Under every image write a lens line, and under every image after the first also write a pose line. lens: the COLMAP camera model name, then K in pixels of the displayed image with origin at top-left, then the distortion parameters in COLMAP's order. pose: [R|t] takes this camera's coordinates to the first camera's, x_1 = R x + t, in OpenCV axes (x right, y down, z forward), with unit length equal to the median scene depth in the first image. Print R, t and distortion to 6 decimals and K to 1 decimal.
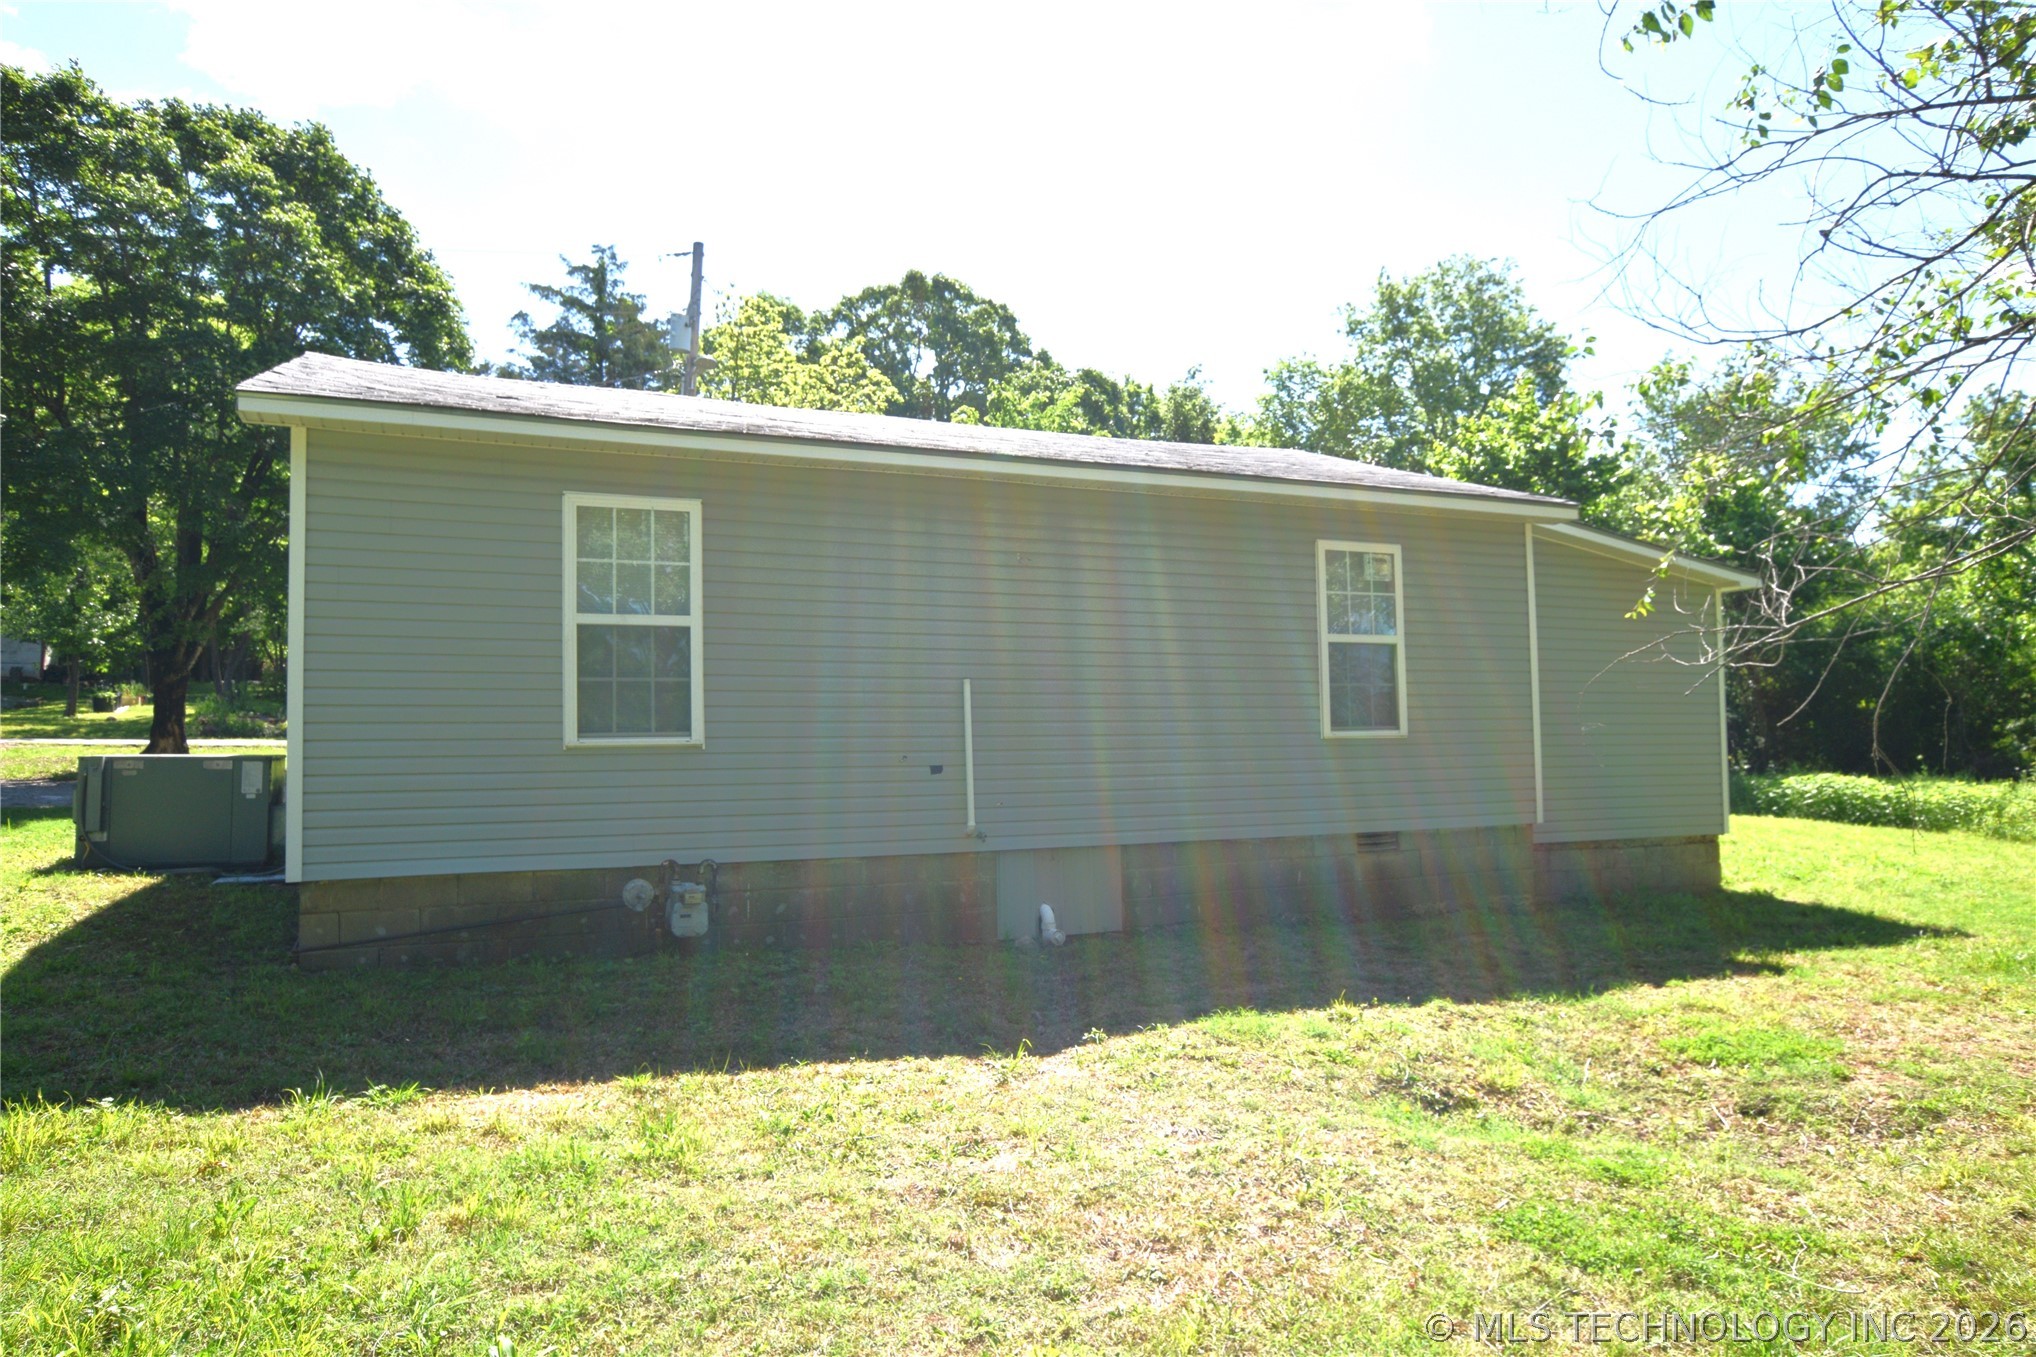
lens RADIAL K [[1301.3, 0, 1018.0], [0, 1301.3, 678.5], [0, 0, 1]] dist [-0.017627, 0.002626]
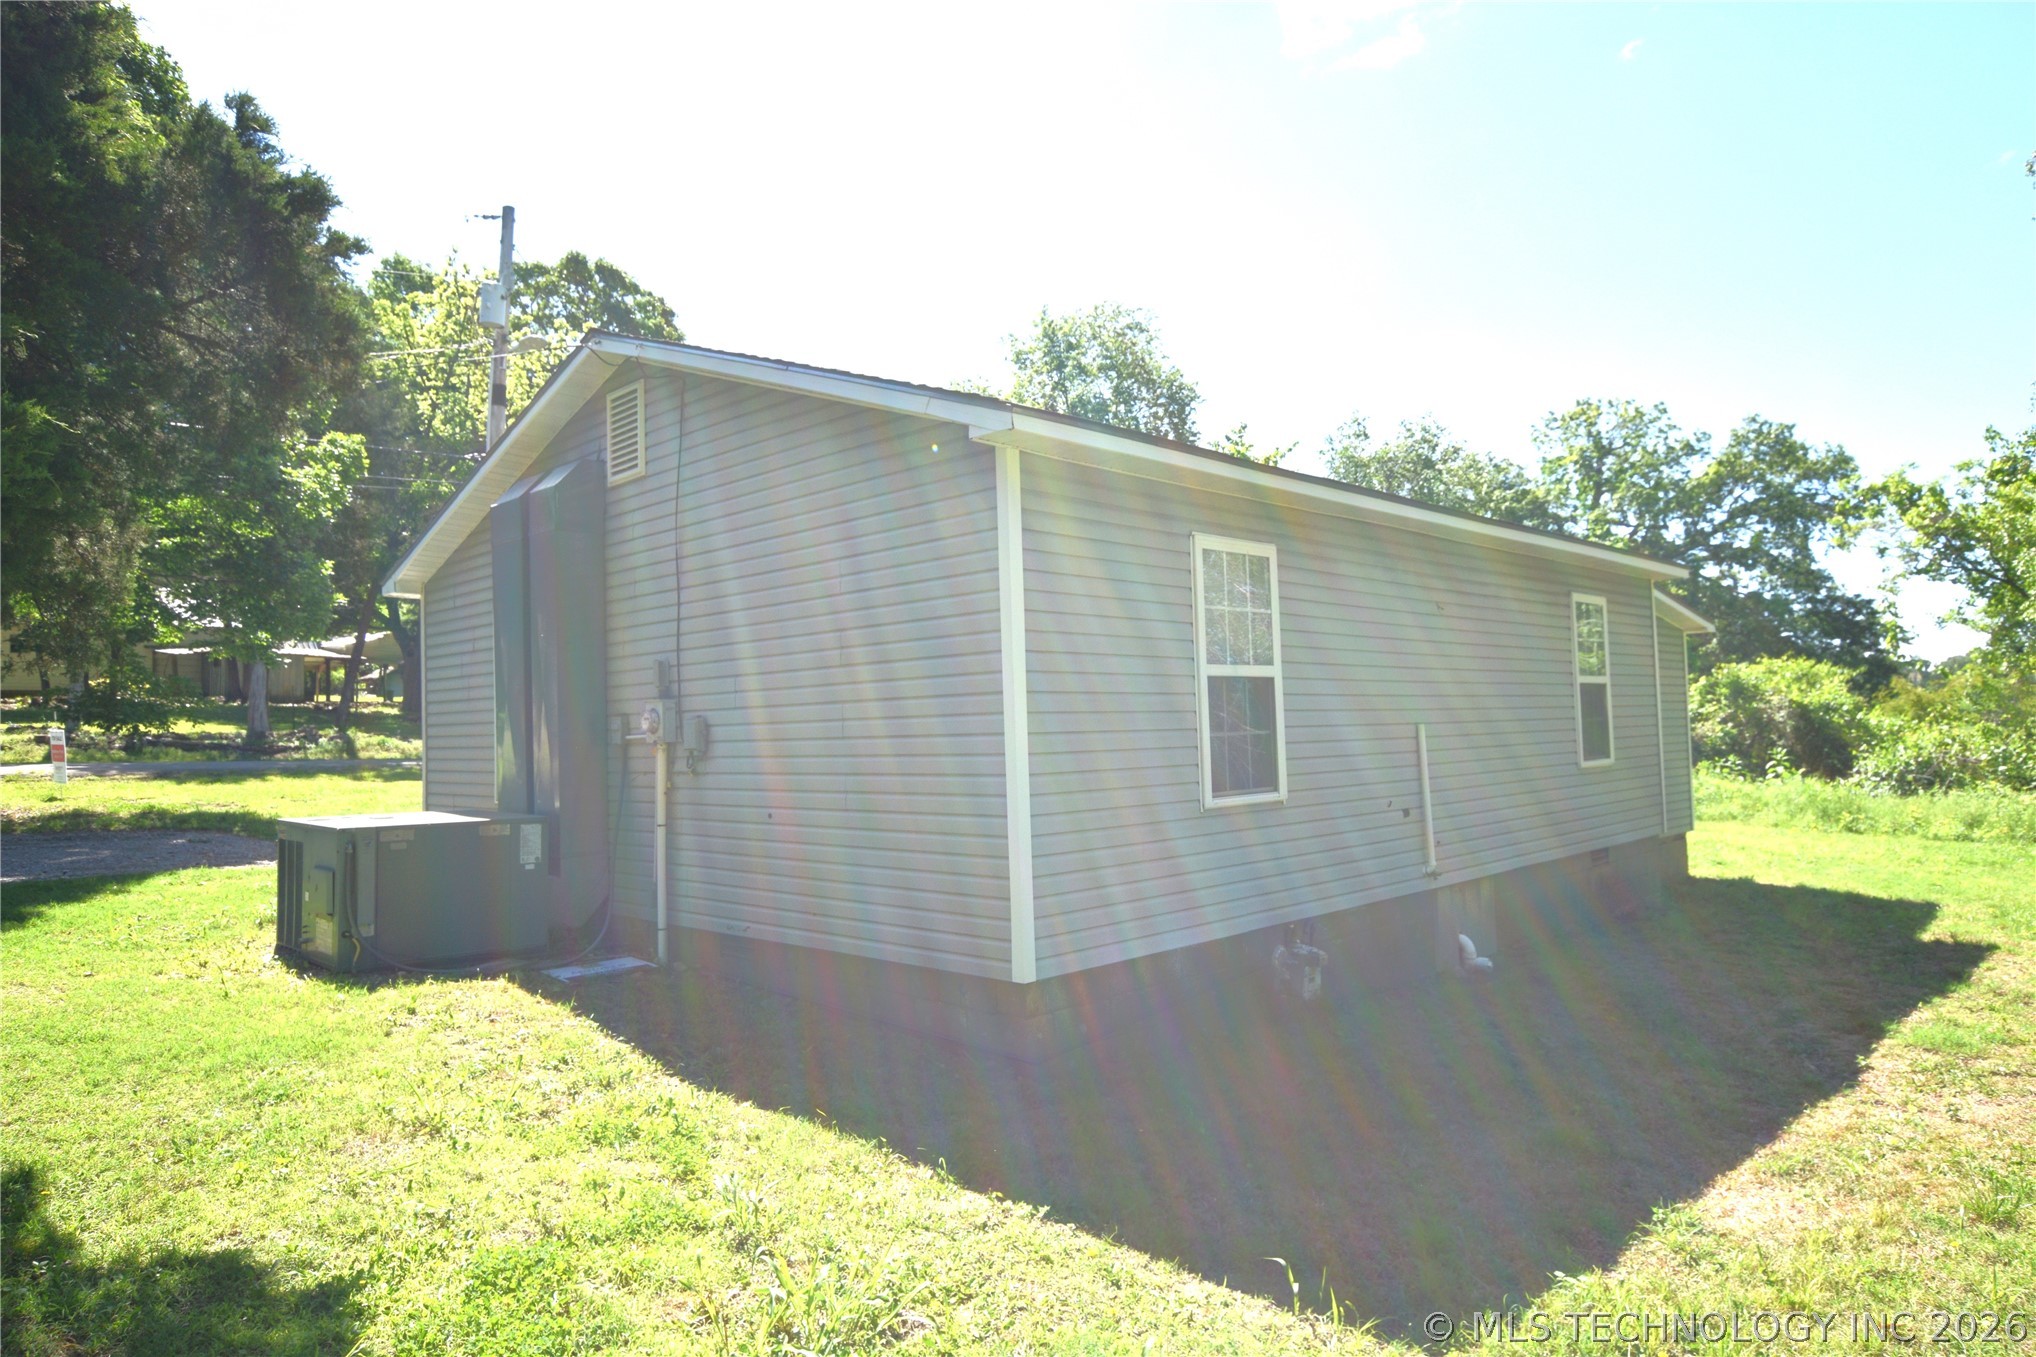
lens RADIAL K [[1227.9, 0, 1018.0], [0, 1227.9, 678.5], [0, 0, 1]] dist [-0.000435, 0.004699]
pose [[0.934223, 0.004441, 0.356662, -0.114622], [-0.007109, 0.999956, 0.006168, -0.006587], [-0.356619, -0.008298, 0.934213, 0.033362]]
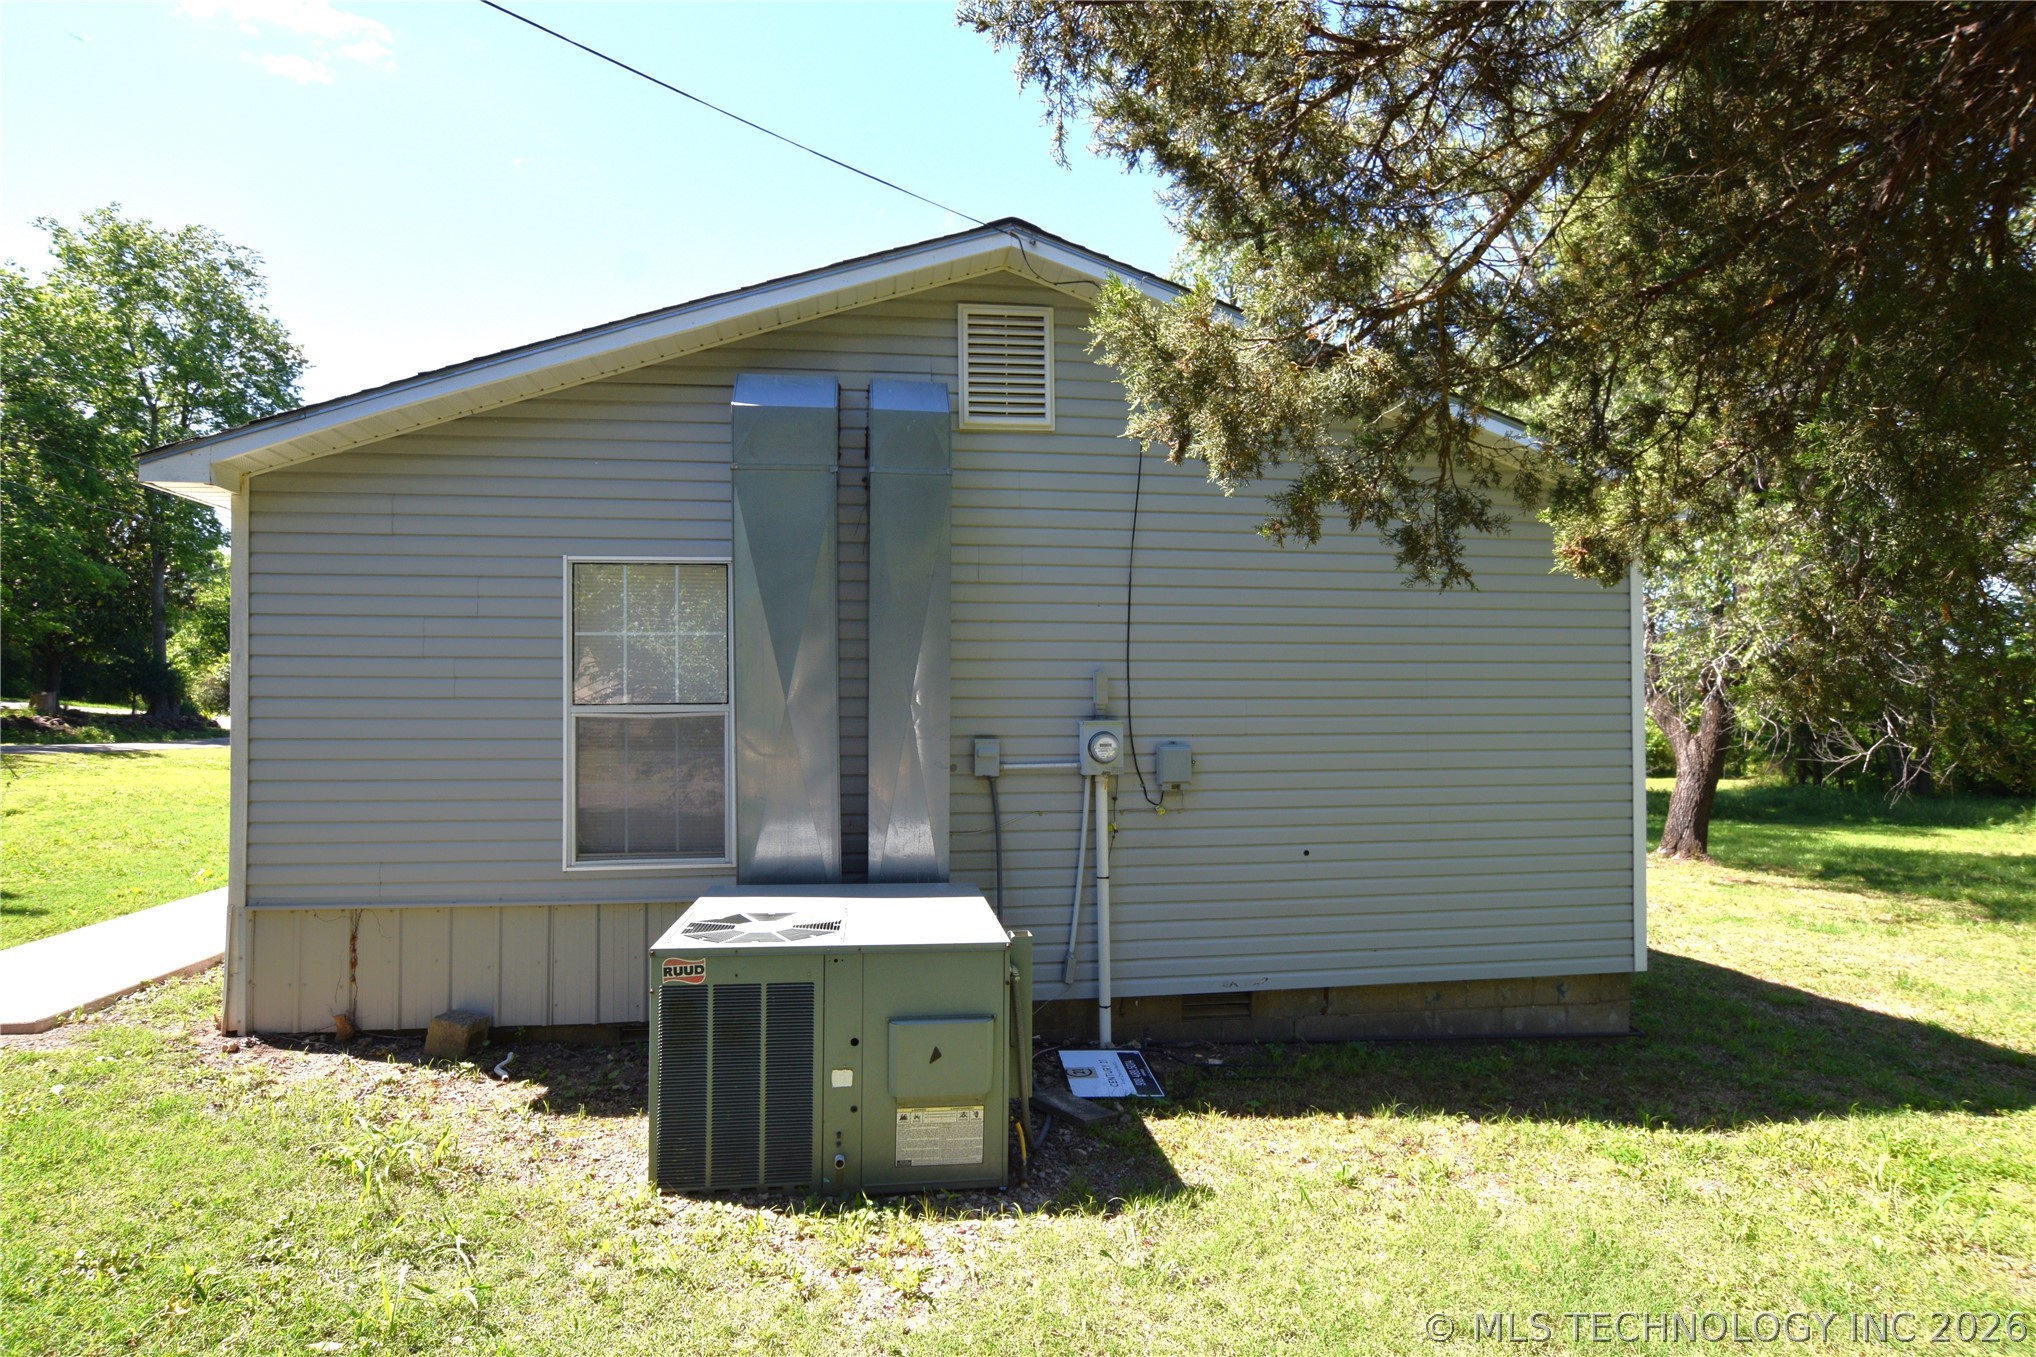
lens RADIAL K [[1062.5, 0, 1018.0], [0, 1062.5, 678.5], [0, 0, 1]] dist [-0.024524, 0.000217]
pose [[0.293727, 0.033008, 0.955319, -0.216760], [-0.047544, 0.998671, -0.019888, -0.004137], [-0.954706, -0.039578, 0.294906, 0.187254]]
